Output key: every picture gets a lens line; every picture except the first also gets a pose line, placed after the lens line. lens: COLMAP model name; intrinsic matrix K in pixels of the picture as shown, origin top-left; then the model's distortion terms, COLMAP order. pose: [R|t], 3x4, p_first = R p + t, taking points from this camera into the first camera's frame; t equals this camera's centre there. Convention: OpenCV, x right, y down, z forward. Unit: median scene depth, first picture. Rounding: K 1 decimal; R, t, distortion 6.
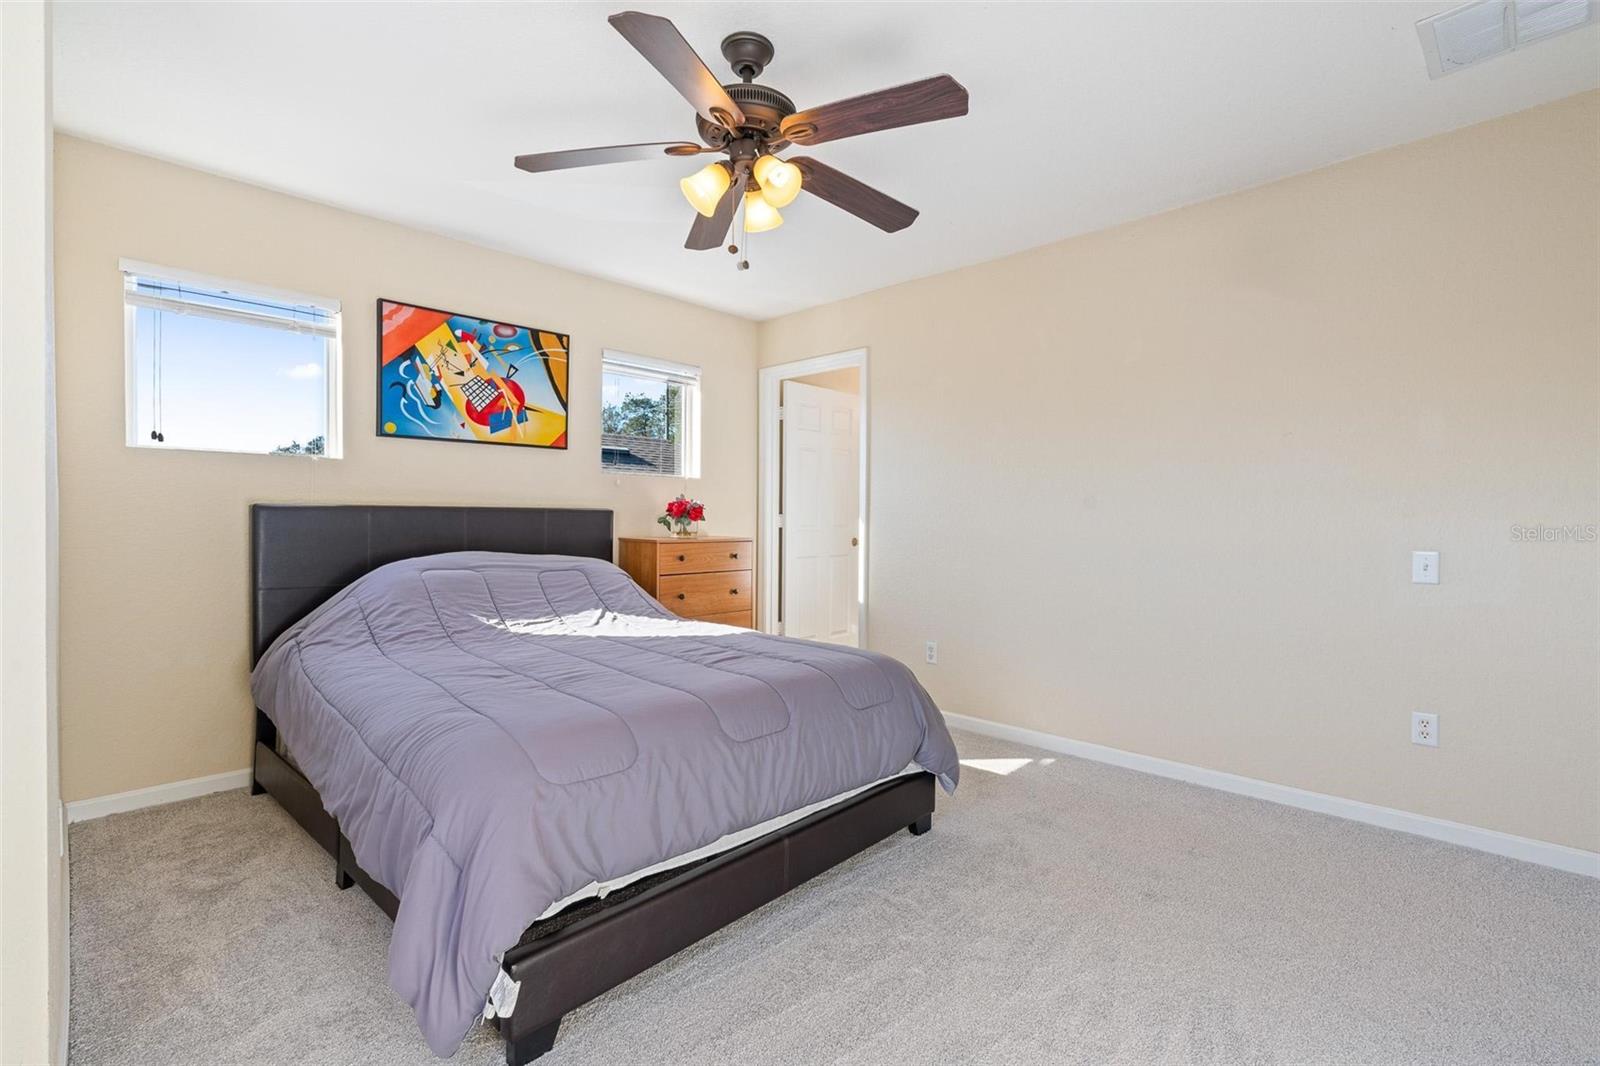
lens RADIAL K [[717.7, 0, 796.7], [0, 717.7, 530.9], [0, 0, 1]] dist [-0.010861, 0.004304]
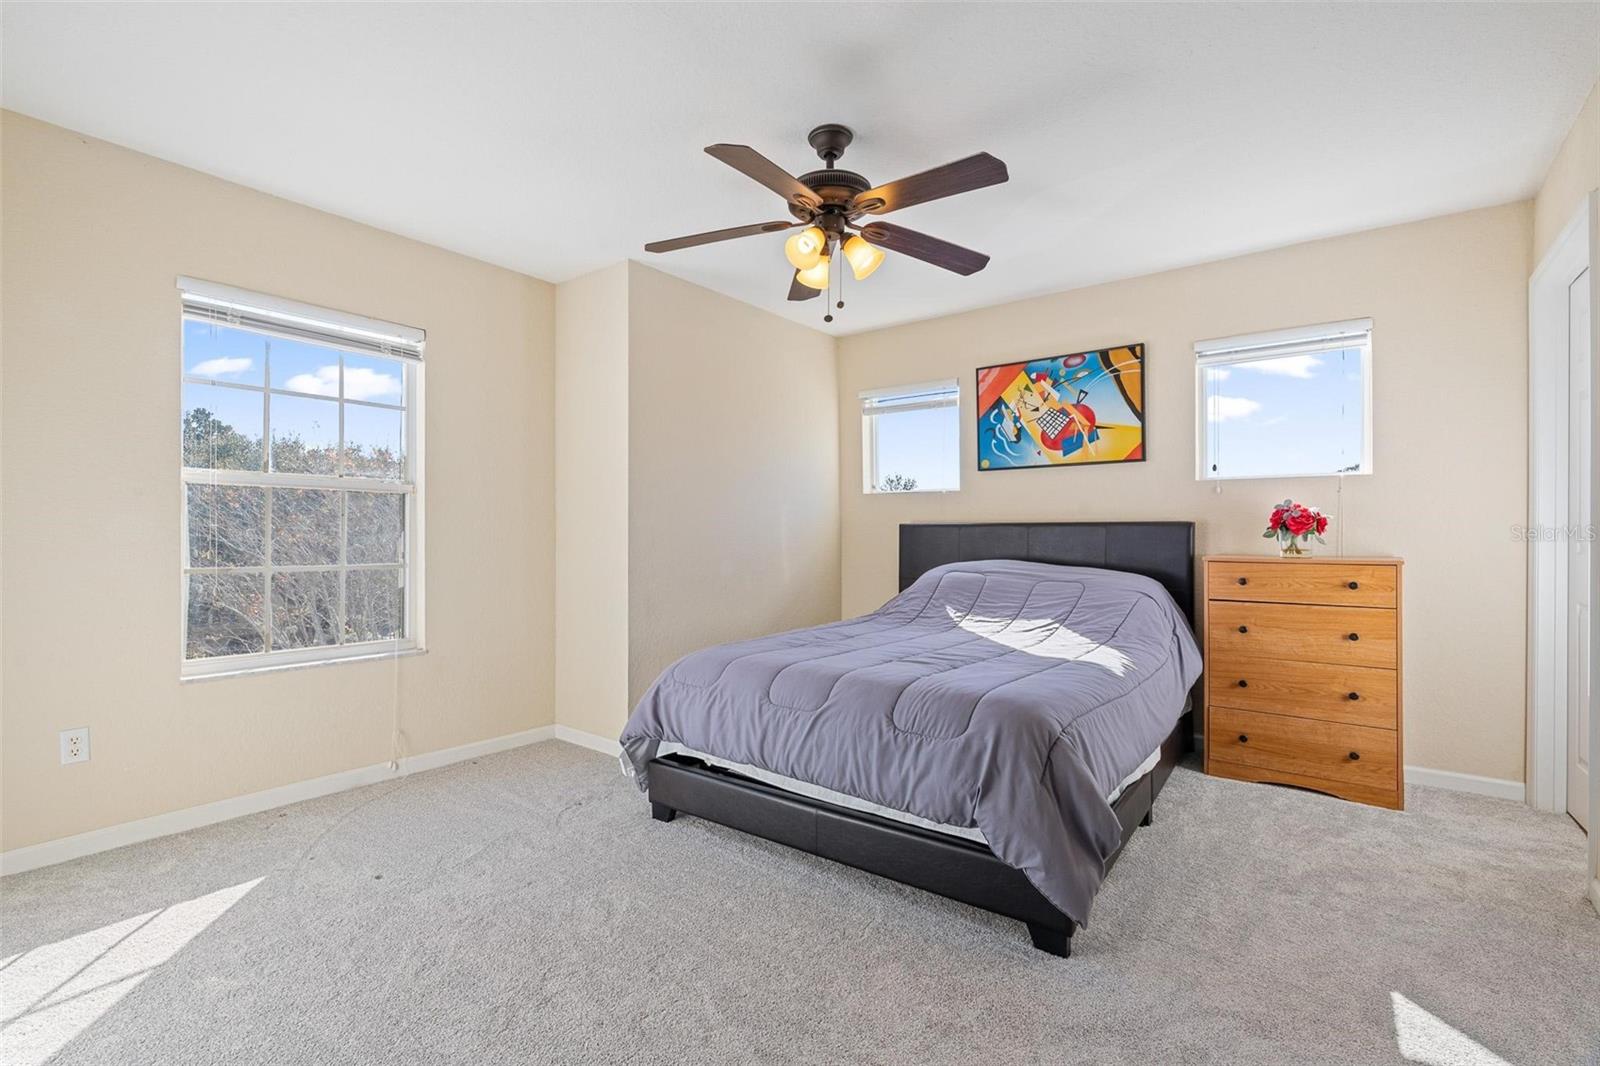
lens RADIAL K [[717.7, 0, 807.1], [0, 717.7, 535.9], [0, 0, 1]] dist [-0.010861, 0.004304]
pose [[0.132247, -0.003515, -0.991211, 0.635036], [-0.016209, 0.999852, -0.005708, 0.000280], [0.991084, 0.016822, 0.132170, 0.466699]]
